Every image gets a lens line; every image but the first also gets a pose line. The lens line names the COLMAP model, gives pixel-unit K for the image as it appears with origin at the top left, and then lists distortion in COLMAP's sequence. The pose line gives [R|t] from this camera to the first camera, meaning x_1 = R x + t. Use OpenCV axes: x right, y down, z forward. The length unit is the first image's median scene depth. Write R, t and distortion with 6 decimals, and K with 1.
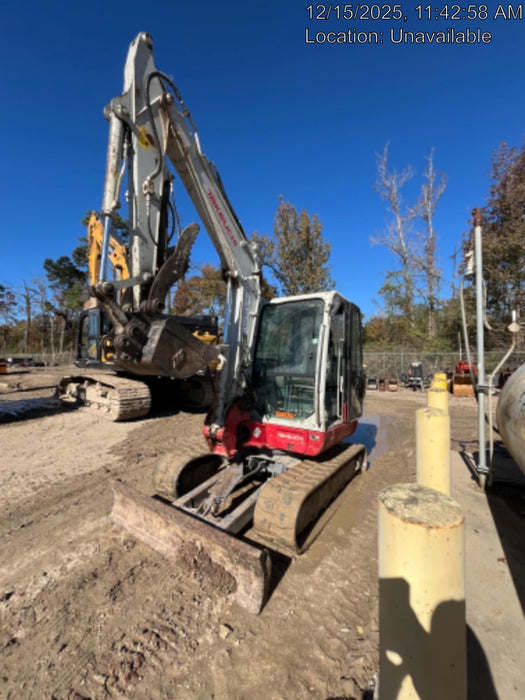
lens RADIAL K [[282.3, 0, 262.5], [0, 282.3, 350.0], [0, 0, 1]] dist [-0.001273, -0.000158]
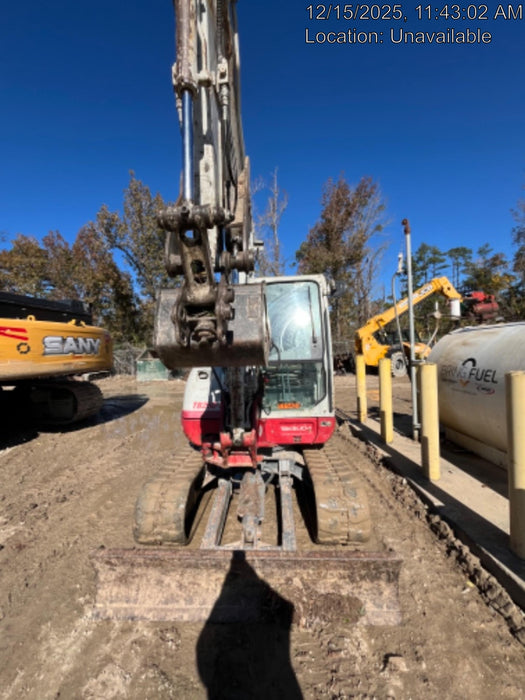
lens RADIAL K [[282.3, 0, 262.5], [0, 282.3, 350.0], [0, 0, 1]] dist [-0.001273, -0.000158]
pose [[0.854538, -0.038594, 0.517953, -0.445835], [0.032098, 0.999253, 0.021501, 0.027064], [-0.518396, -0.001748, 0.855139, 0.259218]]
